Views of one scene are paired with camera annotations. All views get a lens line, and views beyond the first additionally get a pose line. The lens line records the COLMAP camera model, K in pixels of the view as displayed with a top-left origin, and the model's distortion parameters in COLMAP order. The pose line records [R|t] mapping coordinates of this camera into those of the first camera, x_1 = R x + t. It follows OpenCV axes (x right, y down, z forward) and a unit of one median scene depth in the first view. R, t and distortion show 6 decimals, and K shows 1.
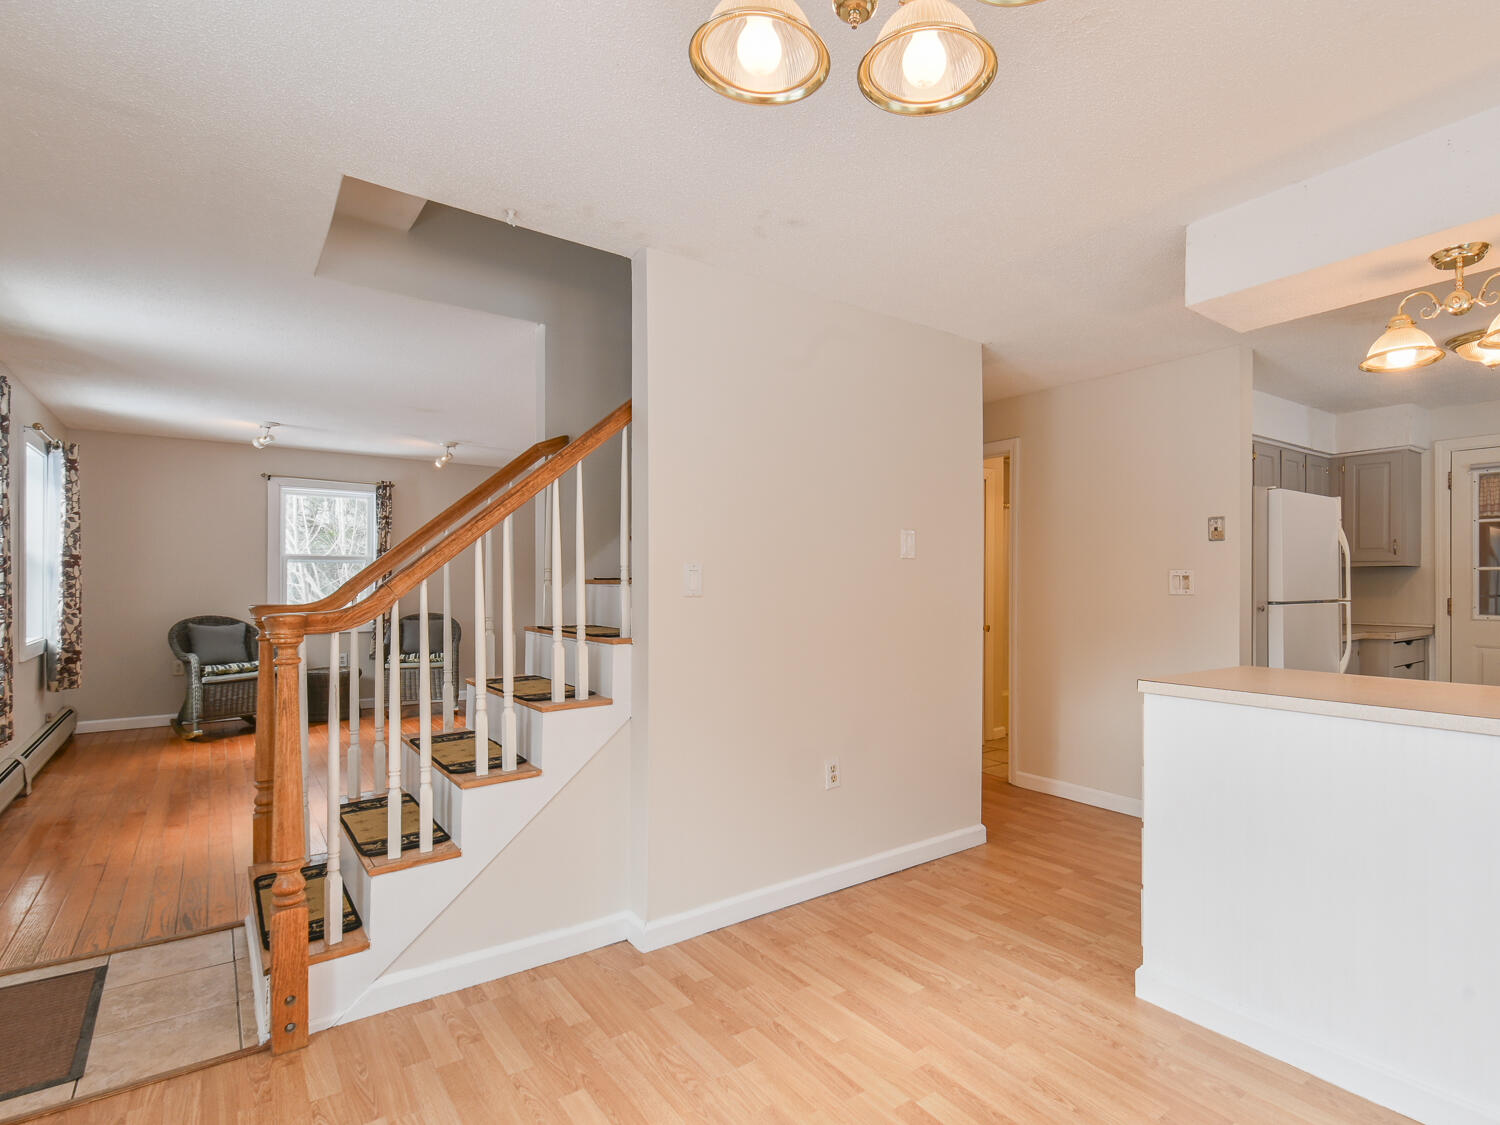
lens RADIAL K [[752.5, 0, 831.8], [0, 752.5, 577.1], [0, 0, 1]] dist [0.000463, -0.001613]
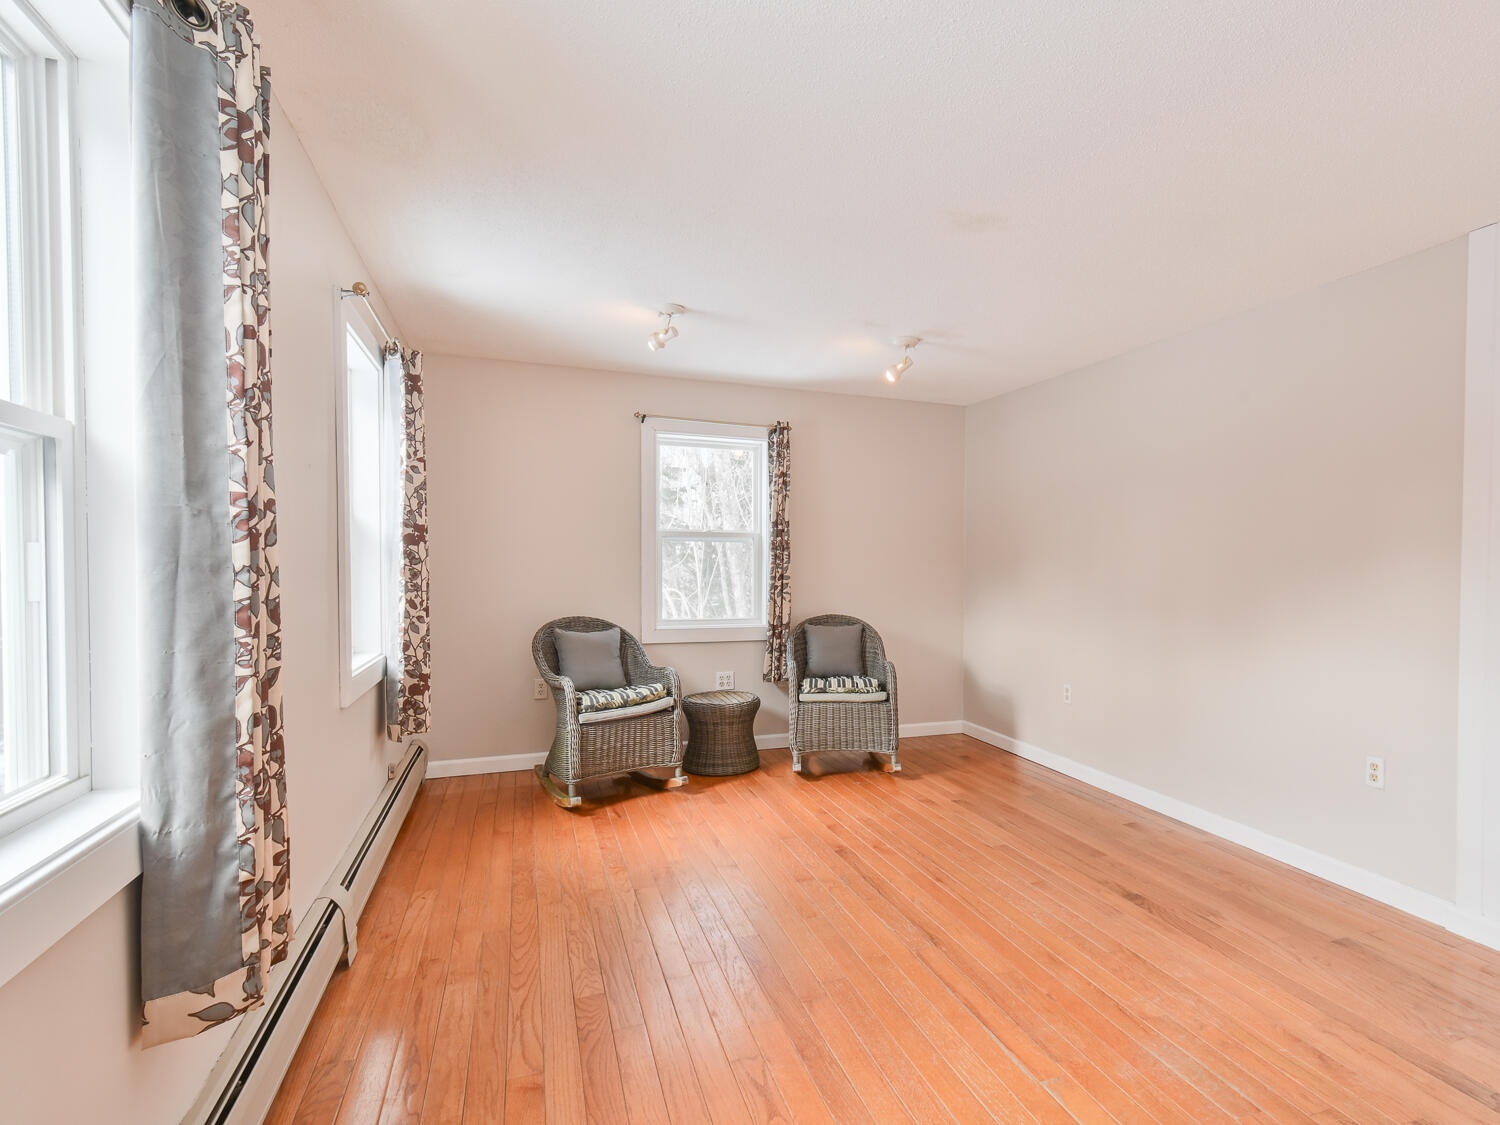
lens RADIAL K [[755.9, 0, 815.7], [0, 755.9, 587.4], [0, 0, 1]] dist [0.005333, -0.001099]
pose [[0.949615, 0.010753, -0.313233, -0.501997], [-0.001538, 0.999559, 0.029650, 0.004070], [0.313414, -0.027674, 0.949213, 0.510230]]
